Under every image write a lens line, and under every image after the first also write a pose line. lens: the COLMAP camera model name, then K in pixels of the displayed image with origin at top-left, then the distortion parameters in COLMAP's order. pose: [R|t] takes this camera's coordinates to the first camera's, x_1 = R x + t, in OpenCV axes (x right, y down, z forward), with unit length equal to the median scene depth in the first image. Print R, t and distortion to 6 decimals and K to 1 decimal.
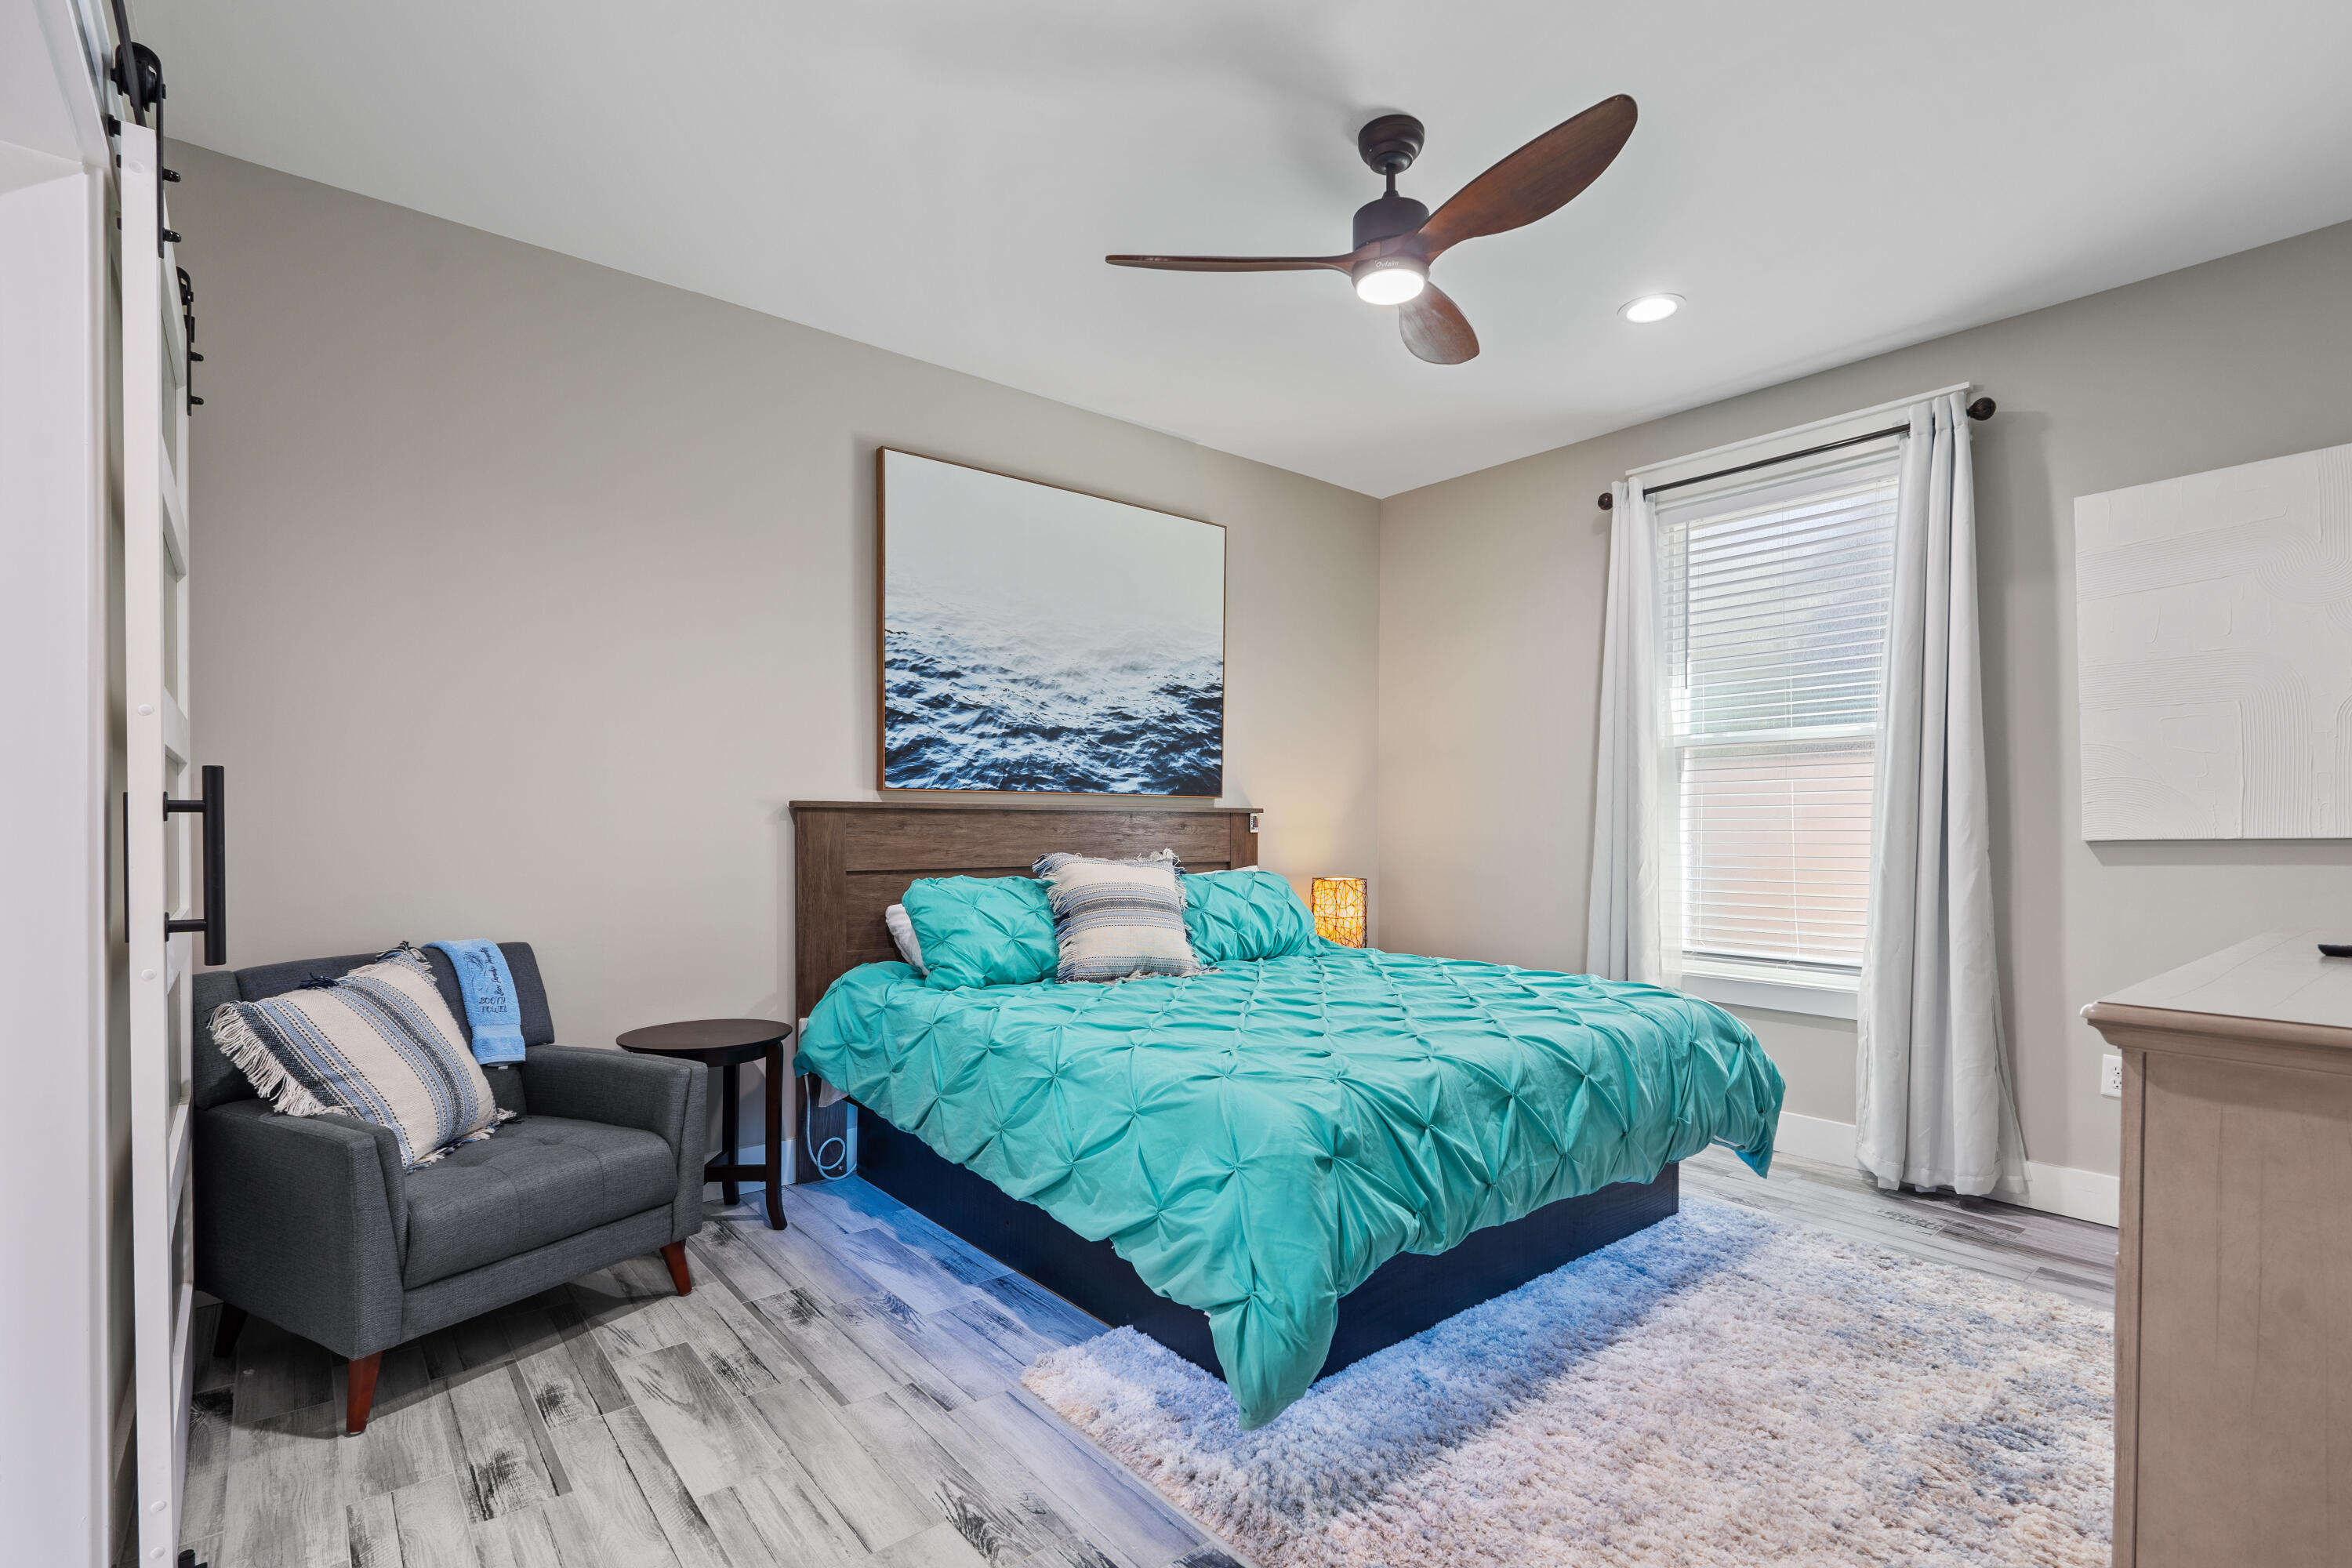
lens RADIAL K [[1071.5, 0, 1167.9], [0, 1071.5, 815.5], [0, 0, 1]] dist [-0.003858, -0.000577]
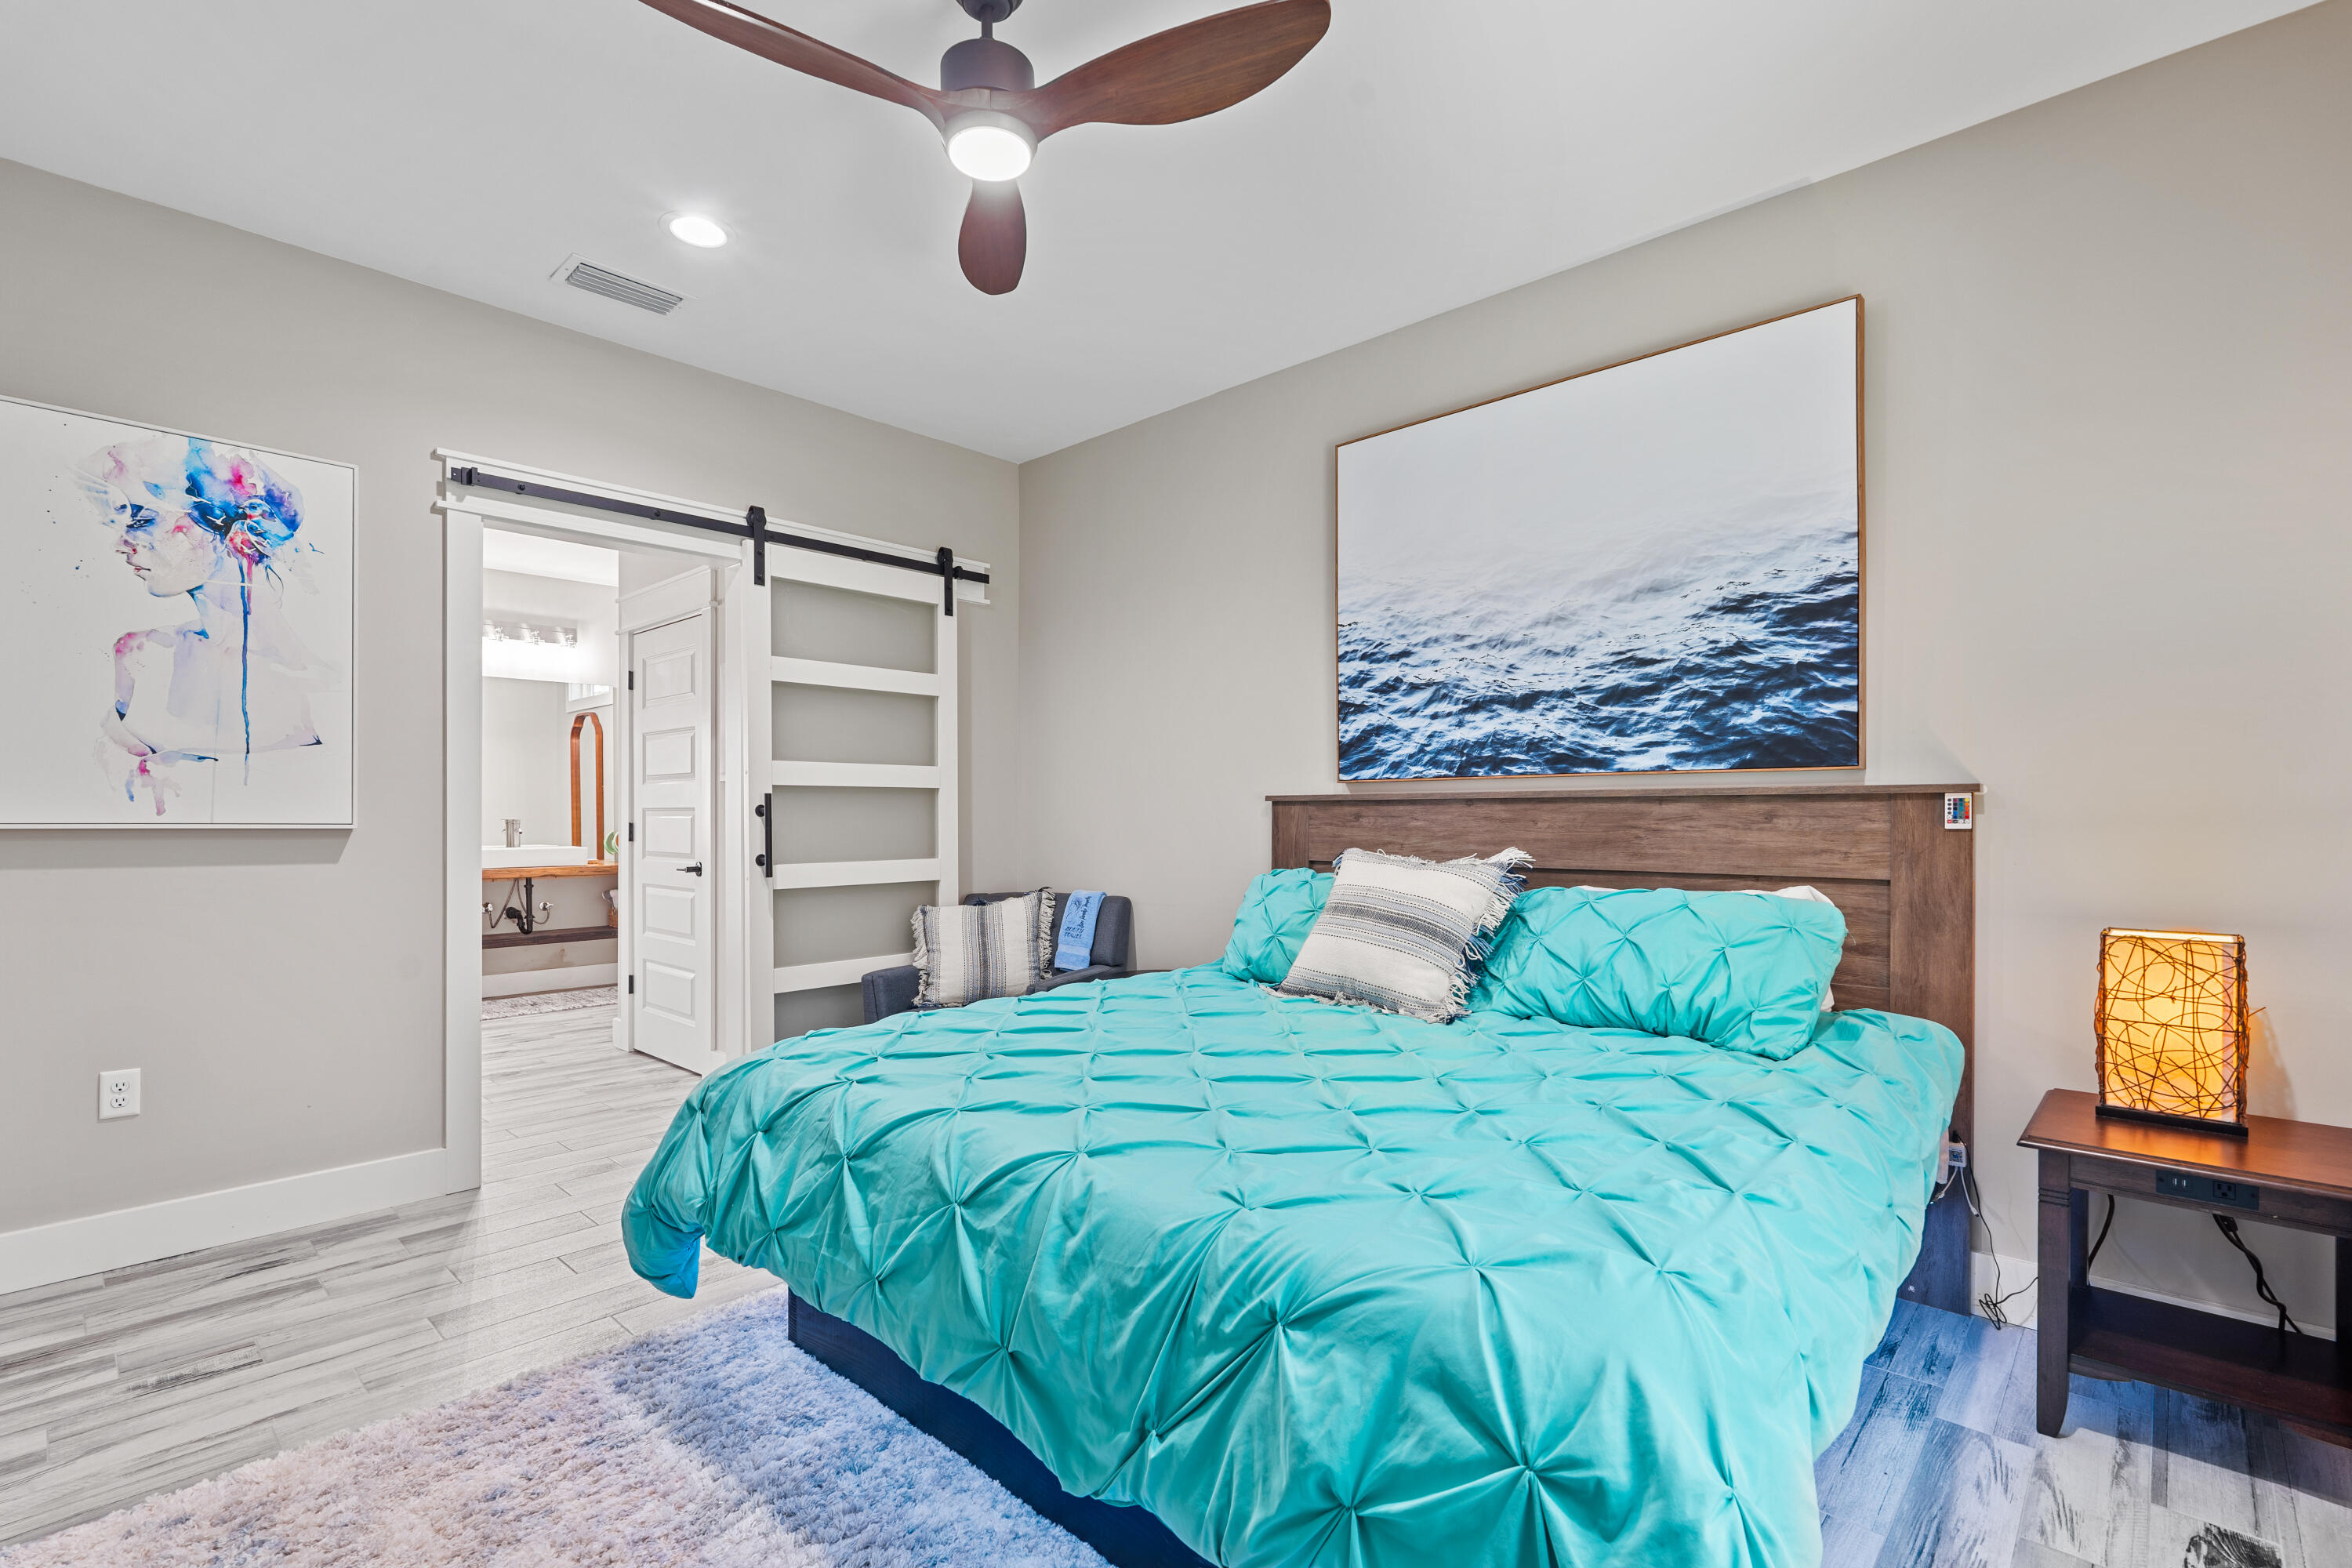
lens RADIAL K [[1071.5, 0, 1167.9], [0, 1071.5, 815.5], [0, 0, 1]] dist [-0.003858, -0.000577]
pose [[0.133628, -0.005501, -0.991016, 0.650112], [0.008530, 0.999954, -0.004400, 0.009584], [0.990995, -0.007865, 0.133669, 0.633231]]
